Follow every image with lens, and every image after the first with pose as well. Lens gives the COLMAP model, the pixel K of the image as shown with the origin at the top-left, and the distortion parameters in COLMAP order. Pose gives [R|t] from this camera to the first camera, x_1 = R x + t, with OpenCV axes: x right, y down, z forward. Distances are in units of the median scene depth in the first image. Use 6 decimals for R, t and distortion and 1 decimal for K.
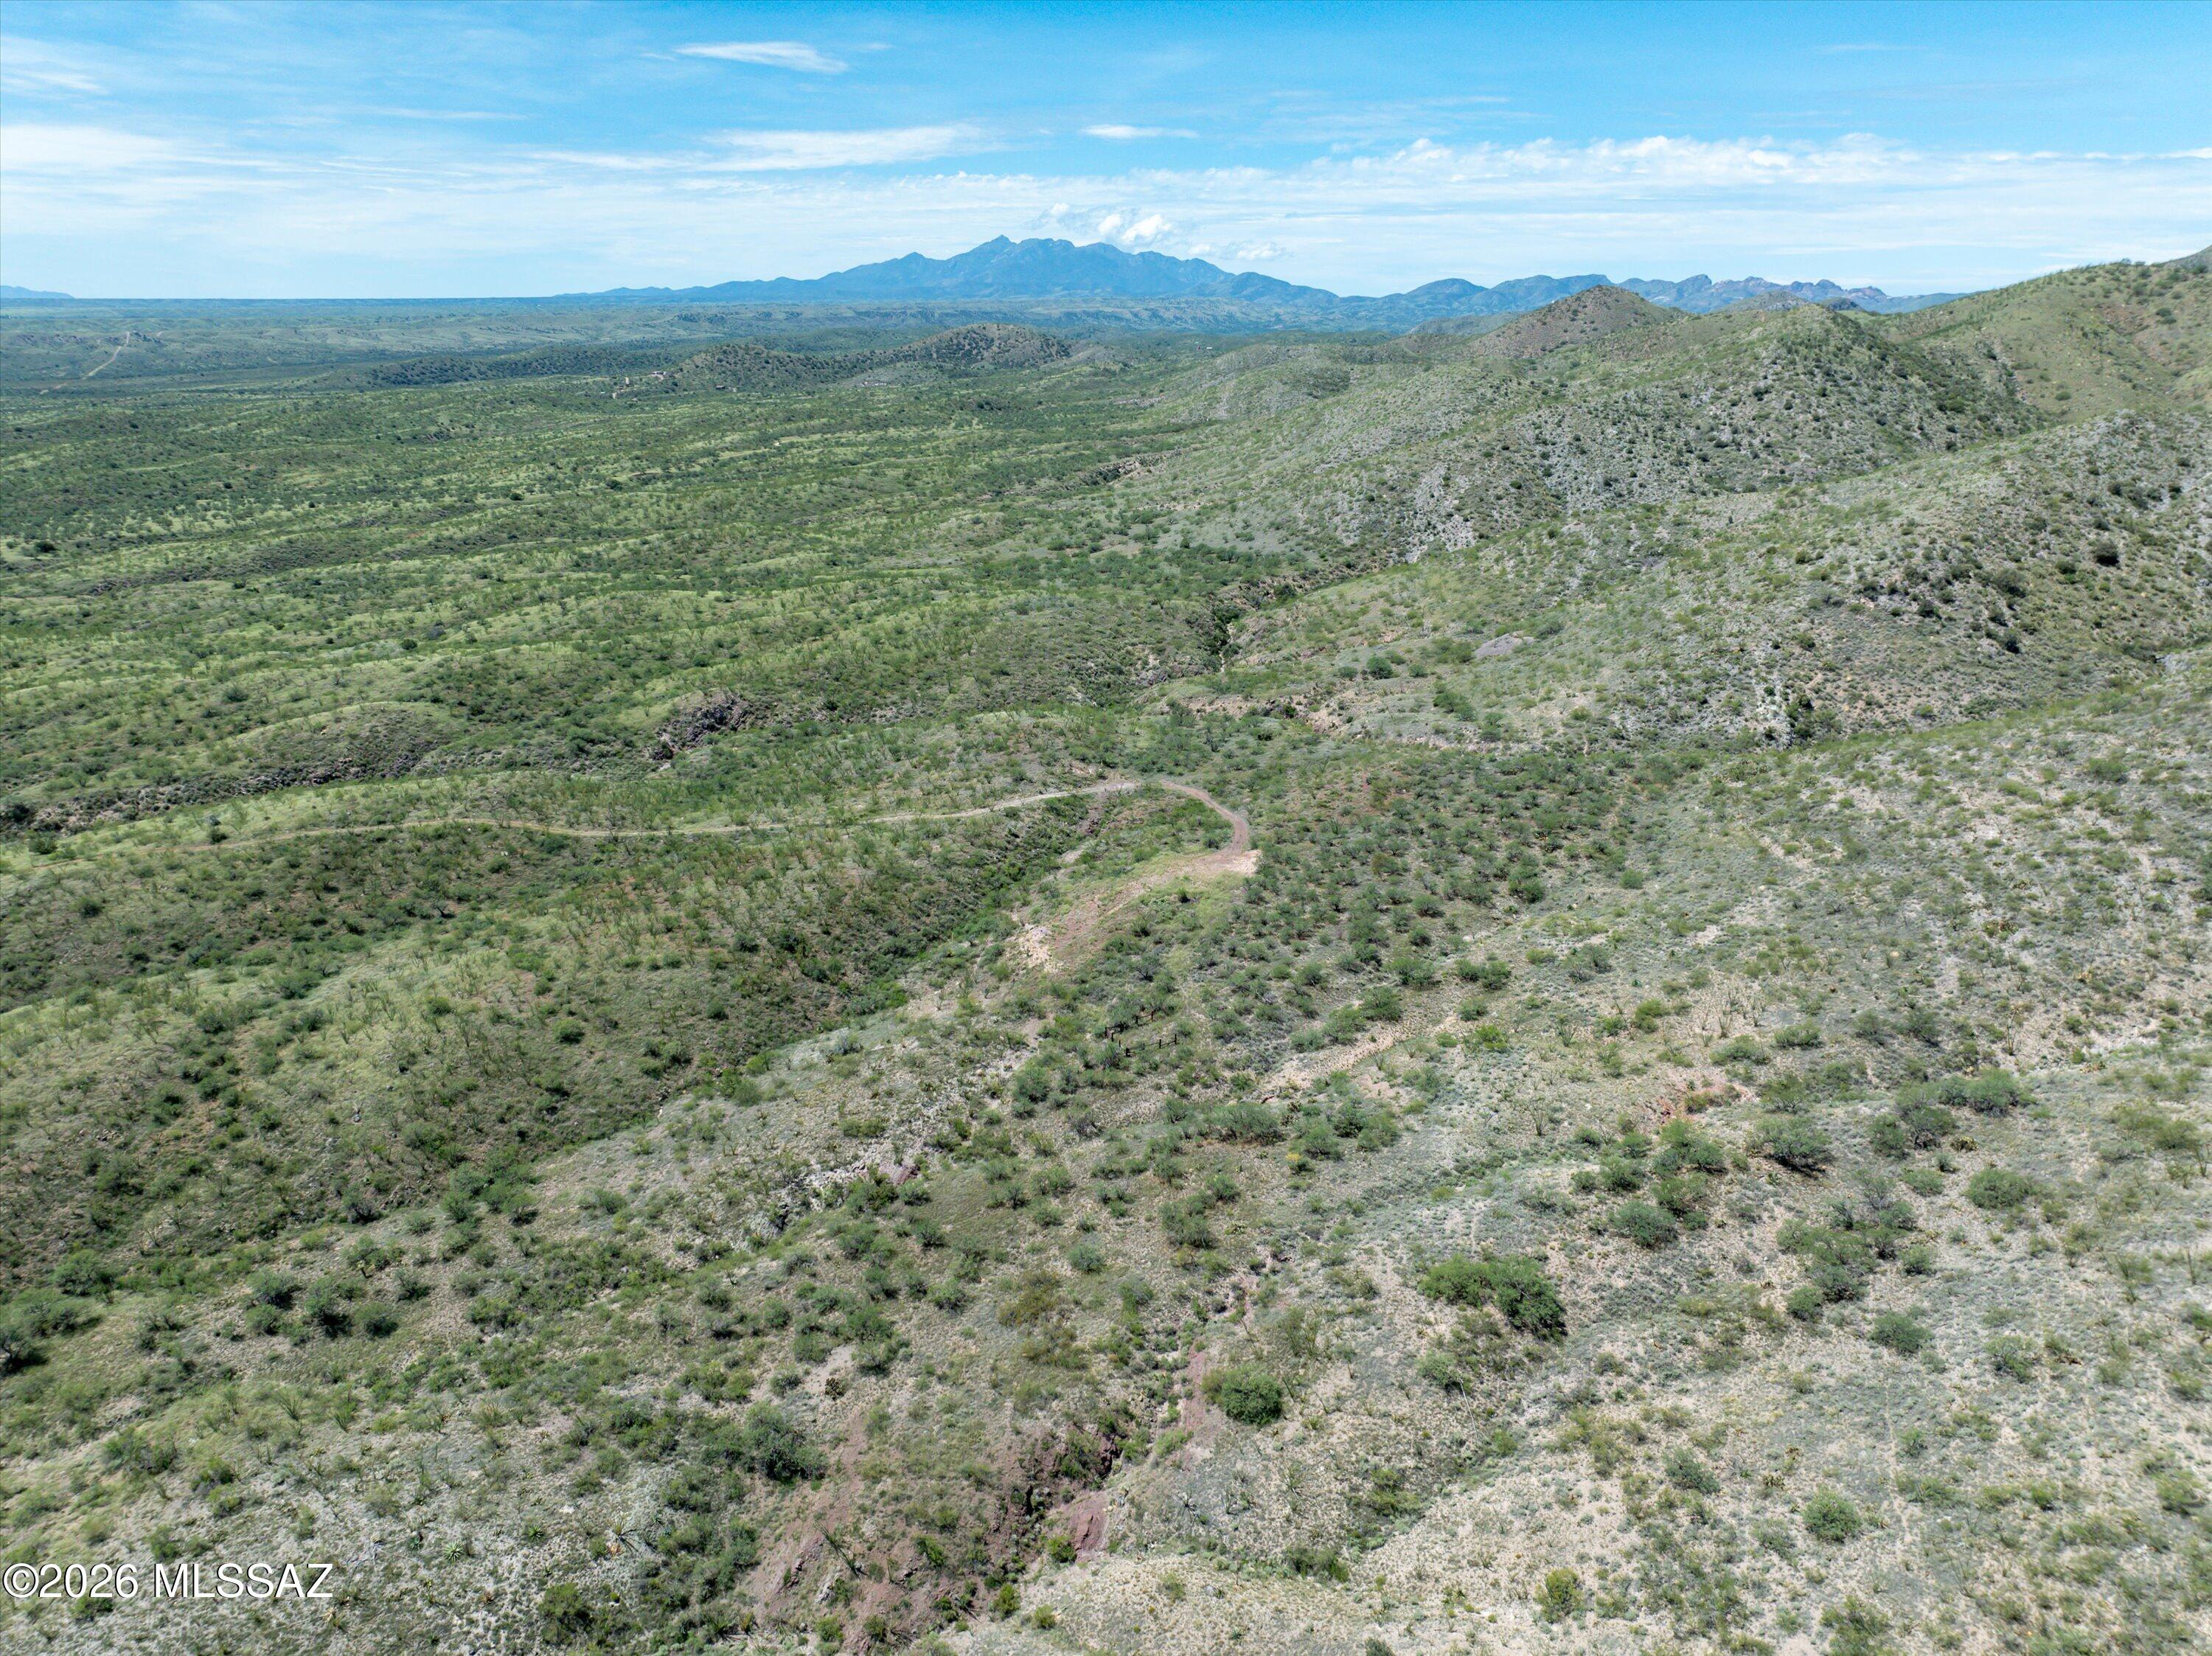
lens RADIAL K [[1537.3, 0, 1110.0], [0, 1537.3, 831.1], [0, 0, 1]] dist [-0.010997, 0.004161]
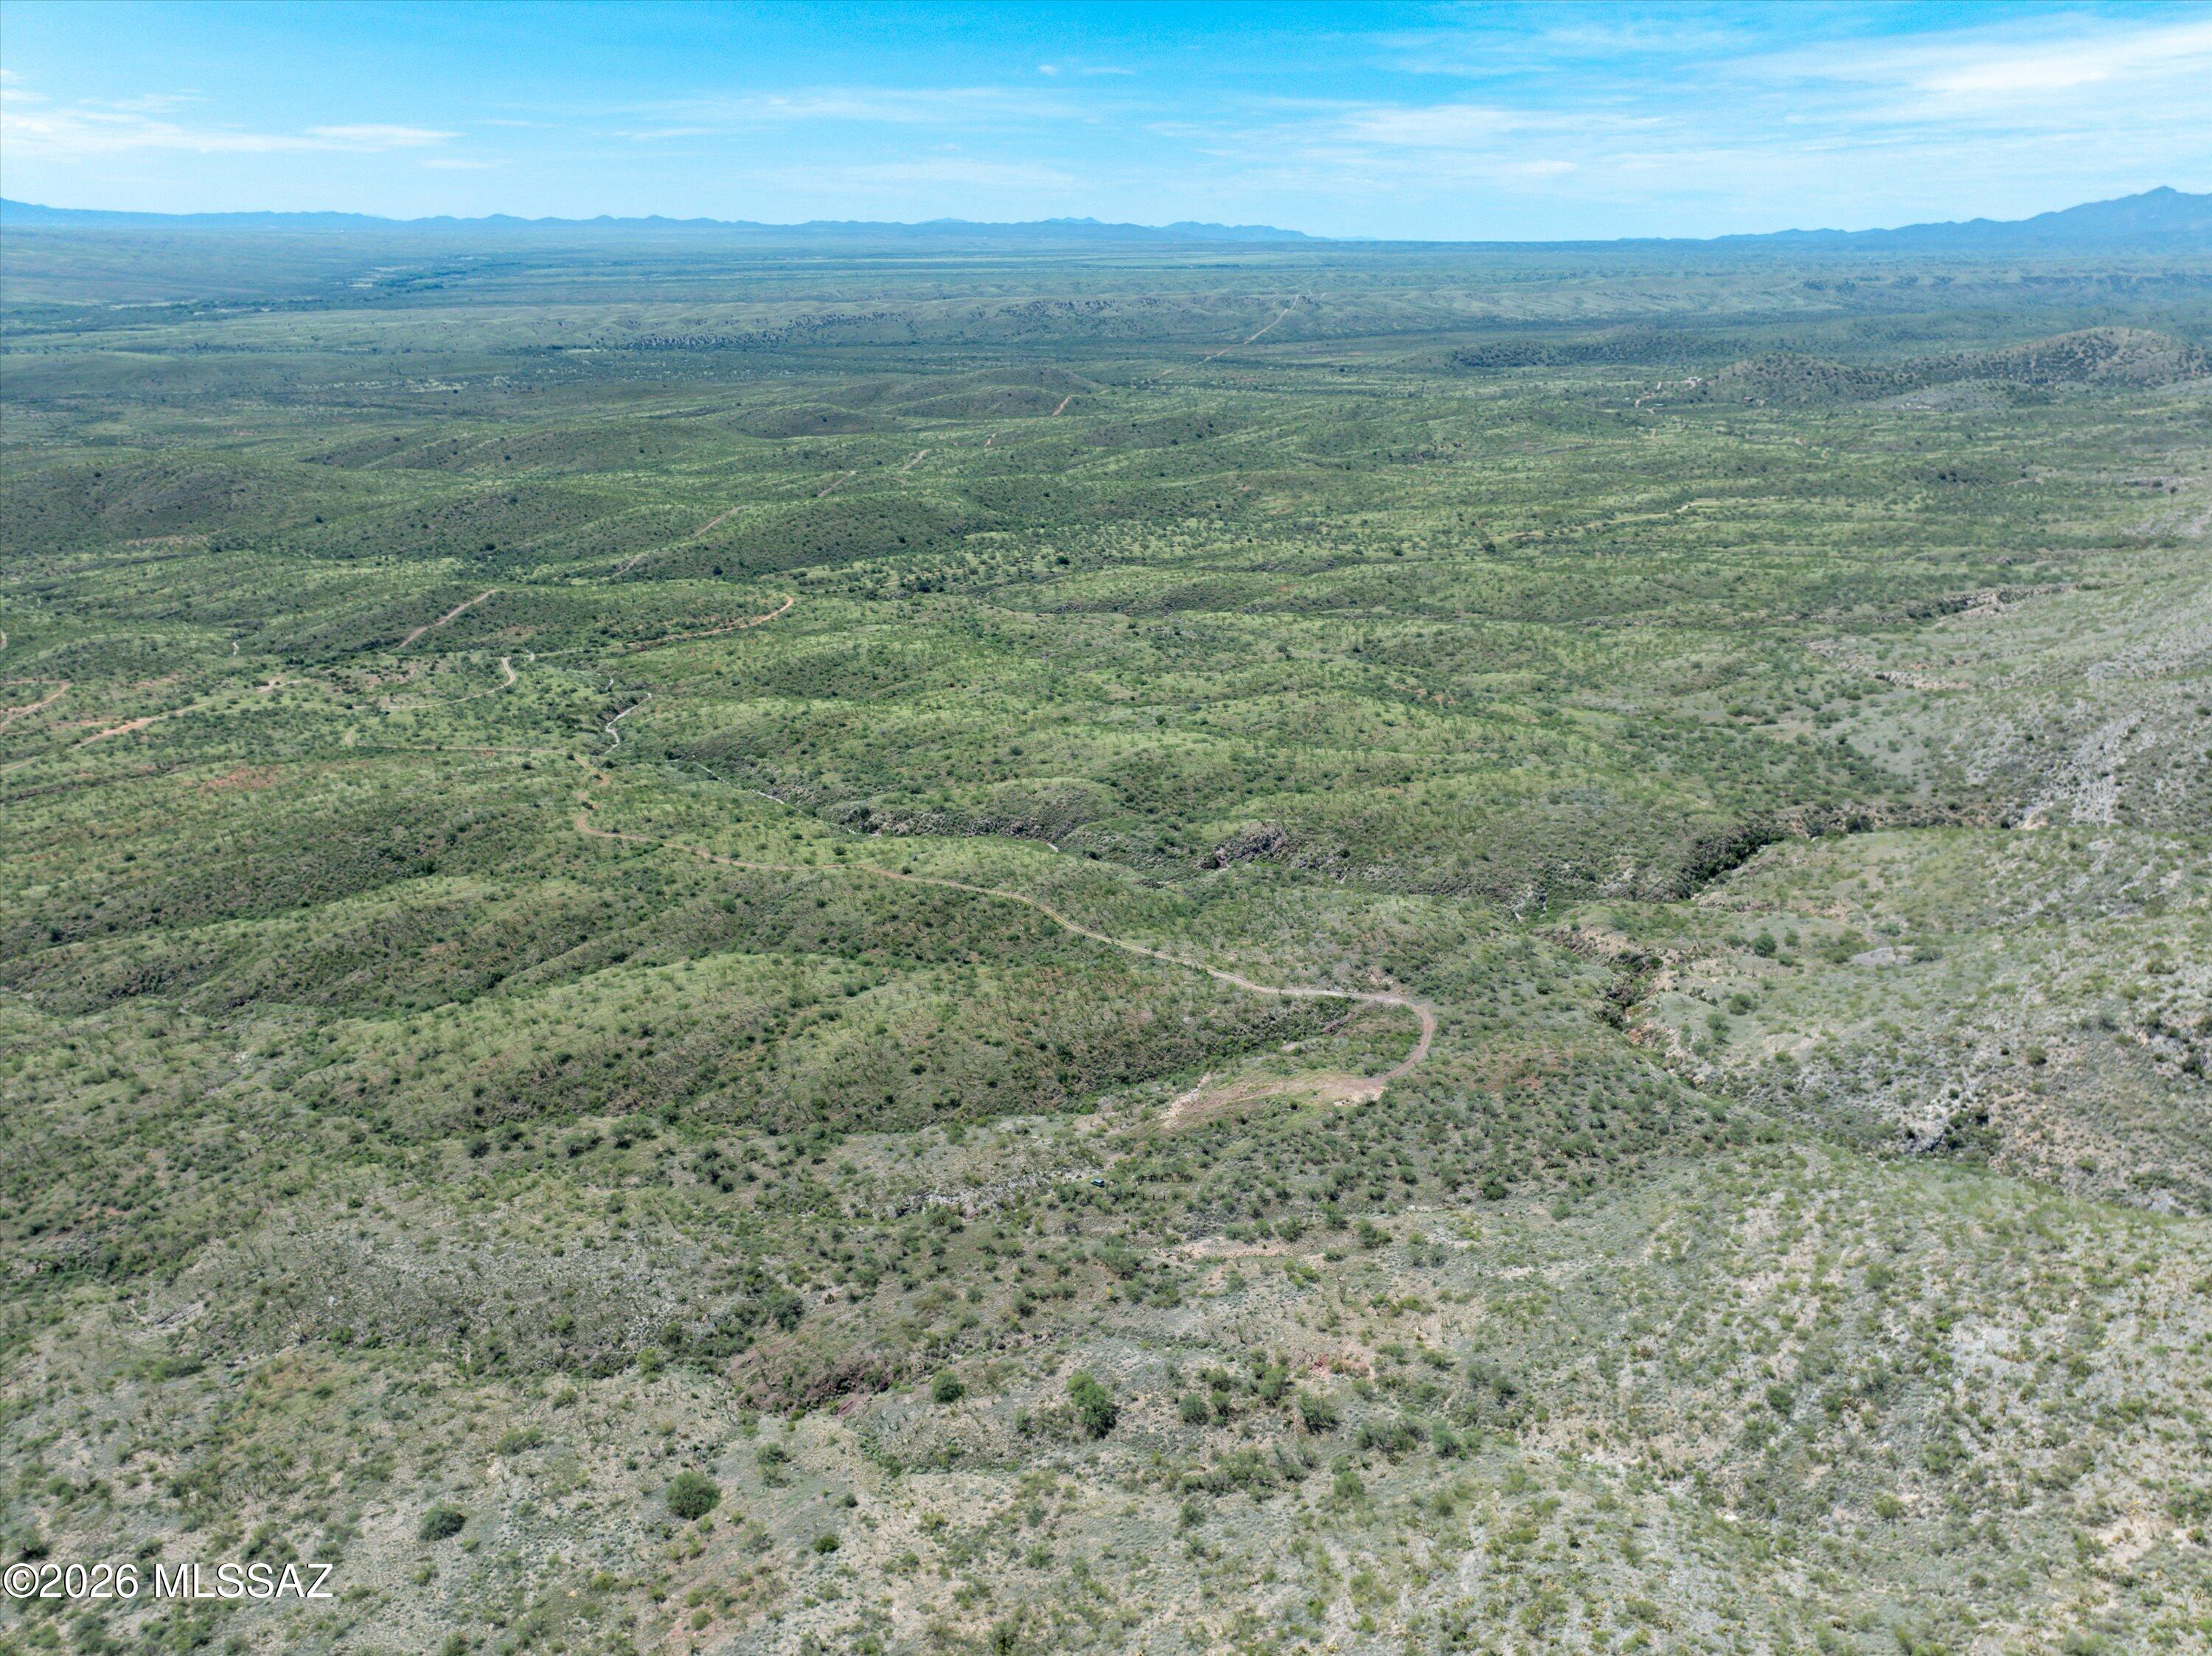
lens RADIAL K [[1532.2, 0, 1111.2], [0, 1532.2, 853.9], [0, 0, 1]] dist [-0.006463, 0.000569]
pose [[0.771729, 0.239436, -0.589156, 0.545619], [-0.208769, 0.970459, 0.120935, -0.250304], [0.600708, 0.029669, 0.798918, -0.196393]]
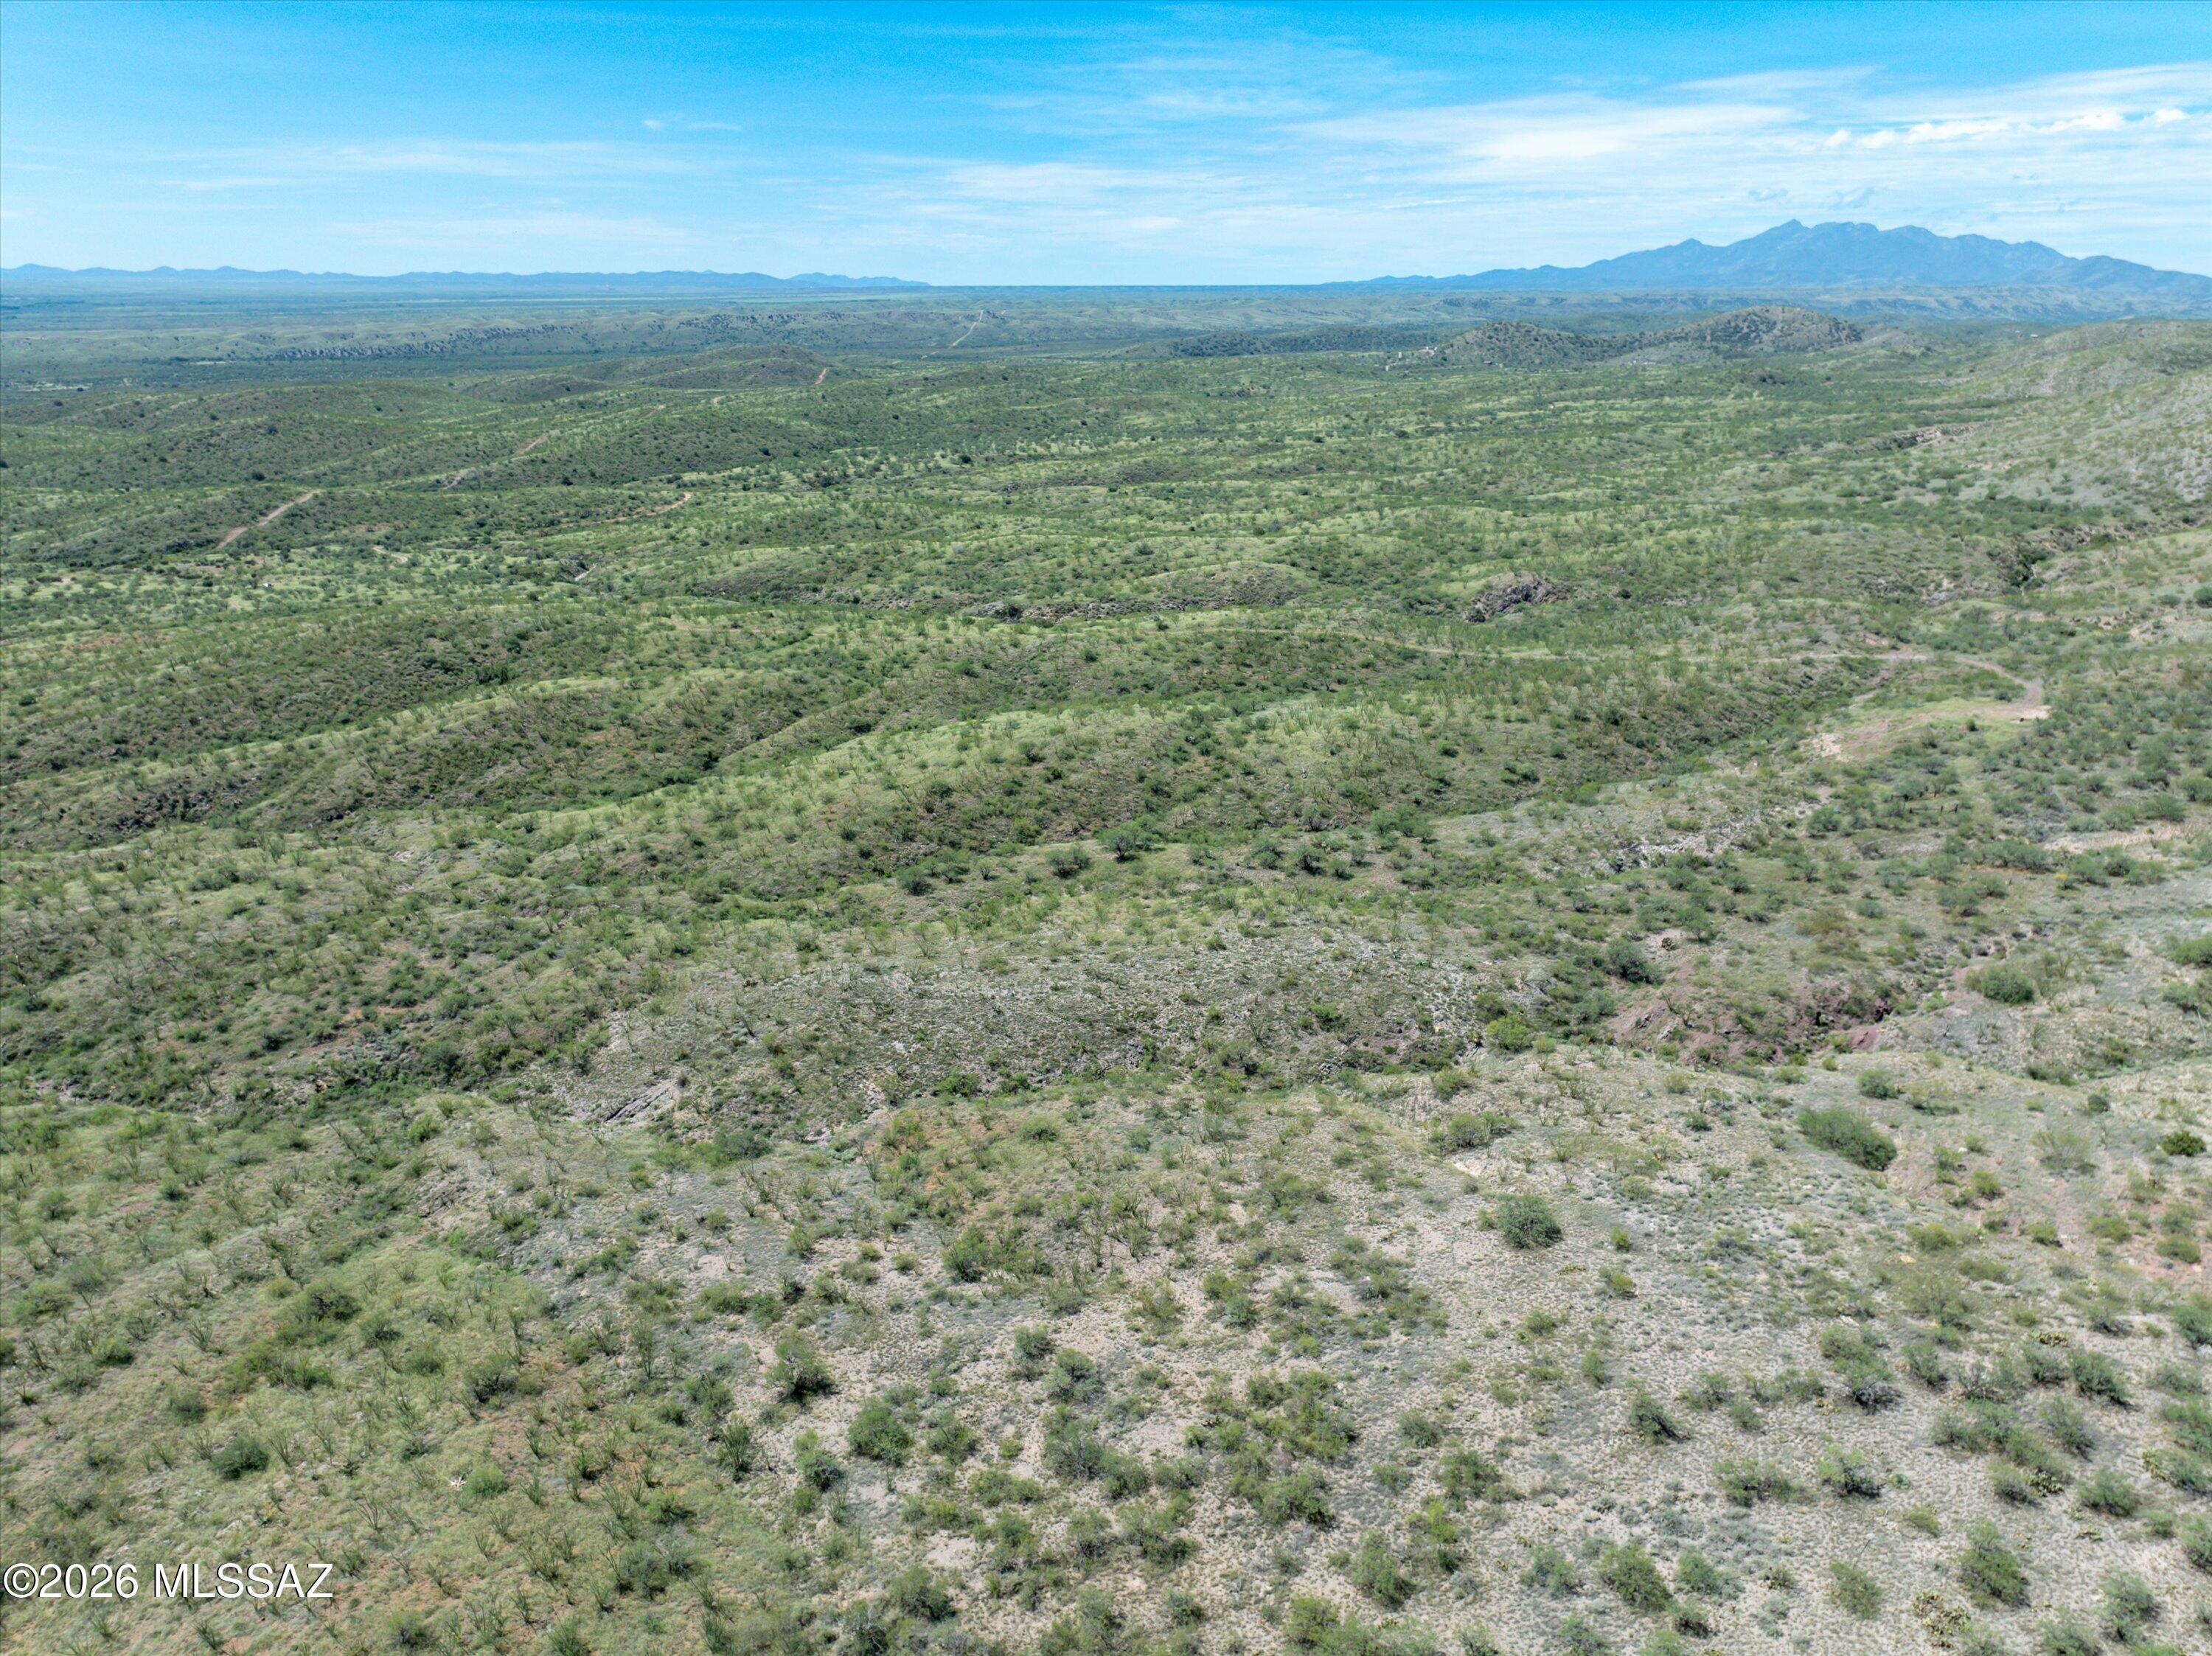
lens RADIAL K [[1537.3, 0, 1110.0], [0, 1537.3, 831.1], [0, 0, 1]] dist [-0.010997, 0.004161]
pose [[0.896847, 0.146025, -0.417542, -0.030829], [-0.143487, 0.988935, 0.037658, 0.130895], [0.418422, 0.026138, 0.907877, -0.231163]]
